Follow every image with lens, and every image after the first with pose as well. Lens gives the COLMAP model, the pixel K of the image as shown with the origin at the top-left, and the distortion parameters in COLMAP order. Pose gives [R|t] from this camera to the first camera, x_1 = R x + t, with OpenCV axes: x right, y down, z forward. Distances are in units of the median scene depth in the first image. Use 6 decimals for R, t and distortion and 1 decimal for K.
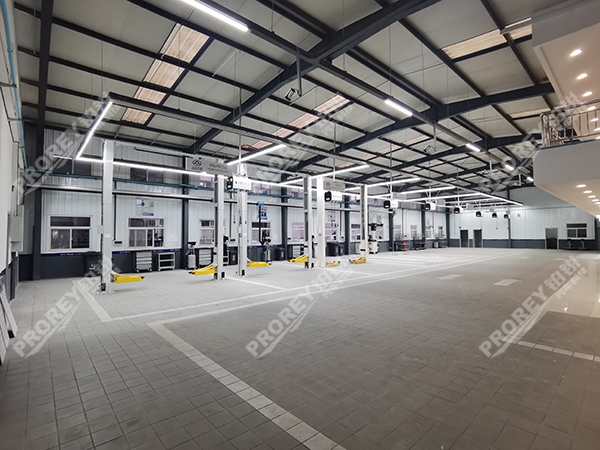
lens RADIAL K [[298.5, 0, 301.6], [0, 298.5, 222.5], [0, 0, 1]] dist [0.002859, 0.000218]
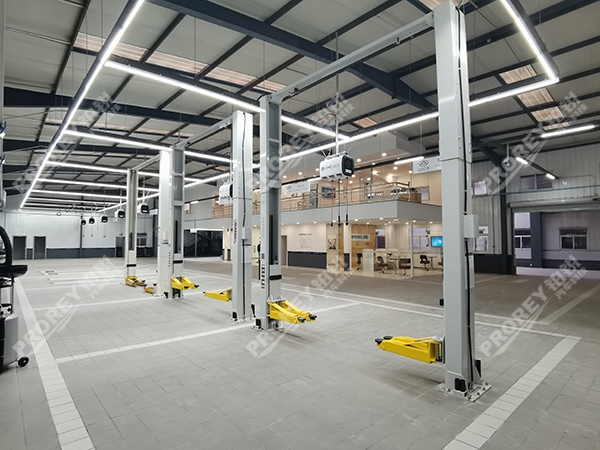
lens RADIAL K [[337.1, 0, 301.0], [0, 337.1, 224.8], [0, 0, 1]] dist [-0.026766, 0.003564]
pose [[0.020786, 0.051292, 0.998467, -0.387567], [-0.036312, 0.998063, -0.050515, 0.018665], [-0.999124, -0.035207, 0.022608, 0.426512]]
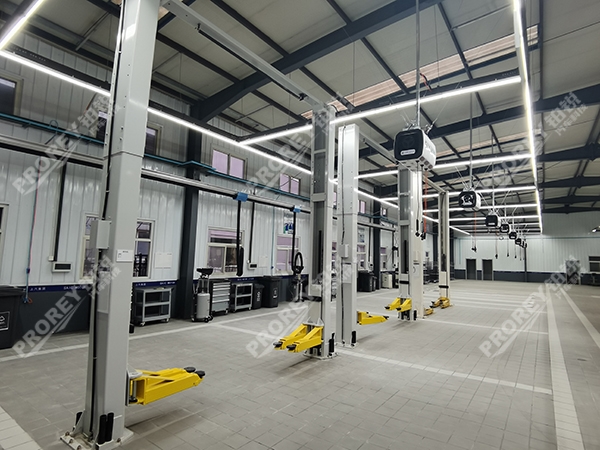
lens RADIAL K [[337.1, 0, 299.2], [0, 337.1, 223.9], [0, 0, 1]] dist [-0.026766, 0.003564]
pose [[0.976978, 0.056586, 0.205697, -0.208578], [-0.044375, 0.996995, -0.063503, 0.010616], [-0.208672, 0.052913, 0.976553, 0.238771]]
